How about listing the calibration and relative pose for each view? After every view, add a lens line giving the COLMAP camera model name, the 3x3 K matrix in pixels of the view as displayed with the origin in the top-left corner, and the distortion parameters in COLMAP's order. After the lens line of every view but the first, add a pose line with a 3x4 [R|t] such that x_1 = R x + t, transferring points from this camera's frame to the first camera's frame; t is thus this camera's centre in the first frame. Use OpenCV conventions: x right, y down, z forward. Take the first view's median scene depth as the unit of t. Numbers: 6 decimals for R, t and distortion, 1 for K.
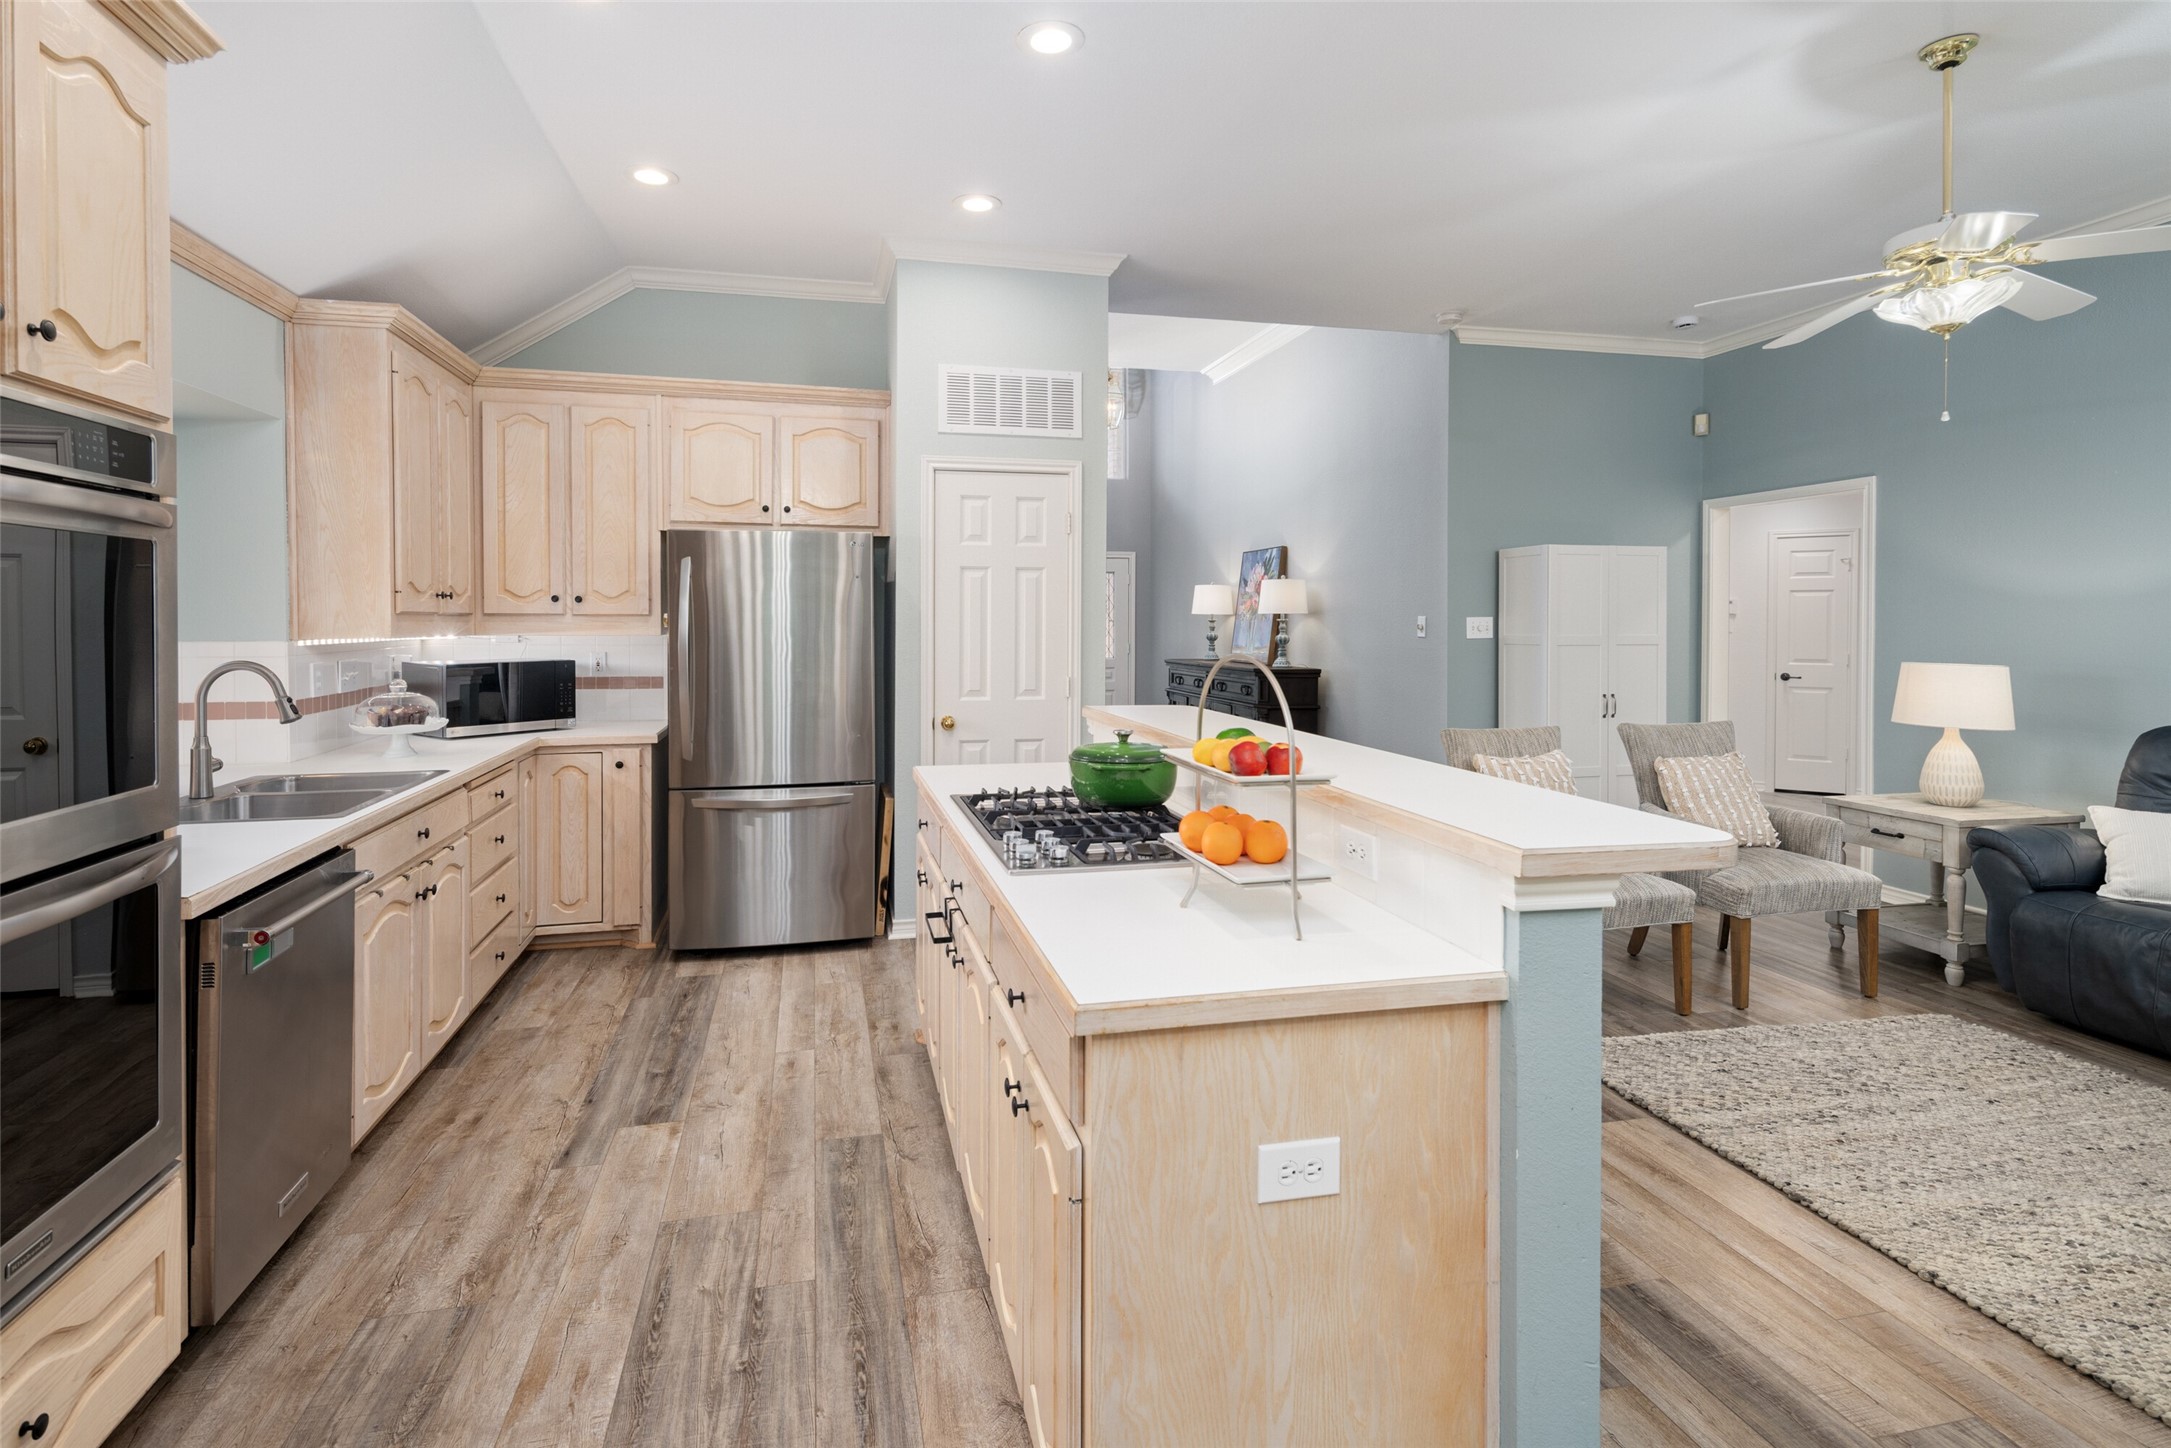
lens RADIAL K [[1062.9, 0, 1077.2], [0, 1062.9, 624.0], [0, 0, 1]] dist [0.021696, -0.006406]
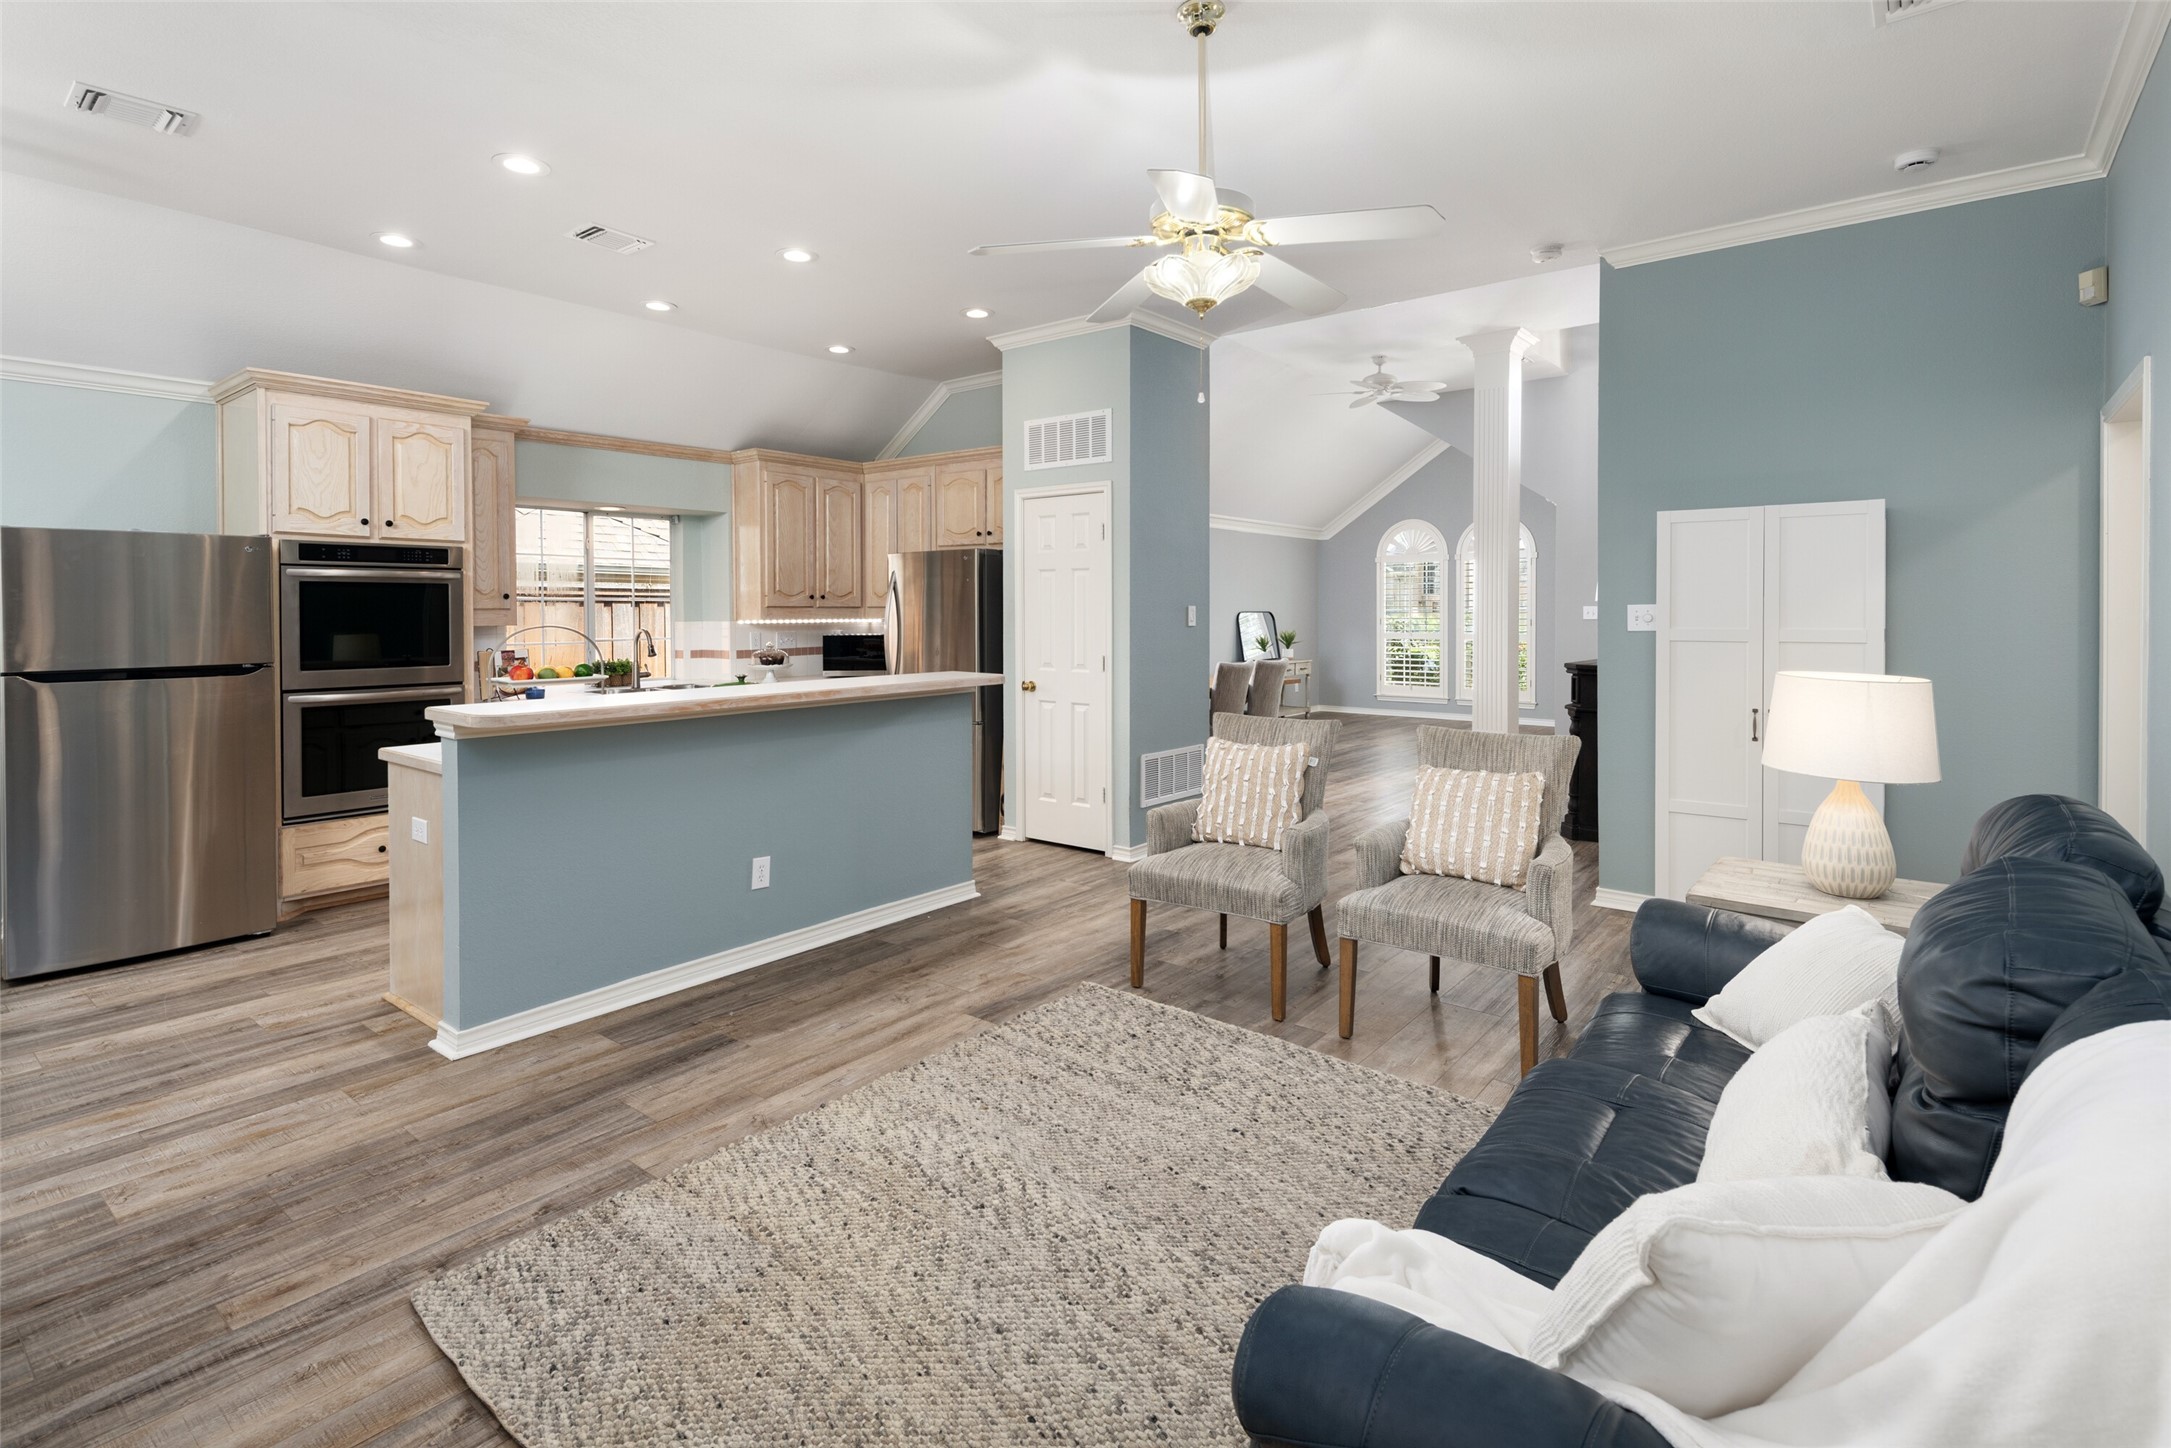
lens RADIAL K [[1062.9, 0, 1057.1], [0, 1062.9, 617.3], [0, 0, 1]] dist [0.021696, -0.006406]
pose [[0.601572, 0.004046, -0.798808, 1.201522], [-0.003758, 0.999990, 0.002235, 0.003505], [0.798810, 0.001658, 0.601582, 0.268392]]
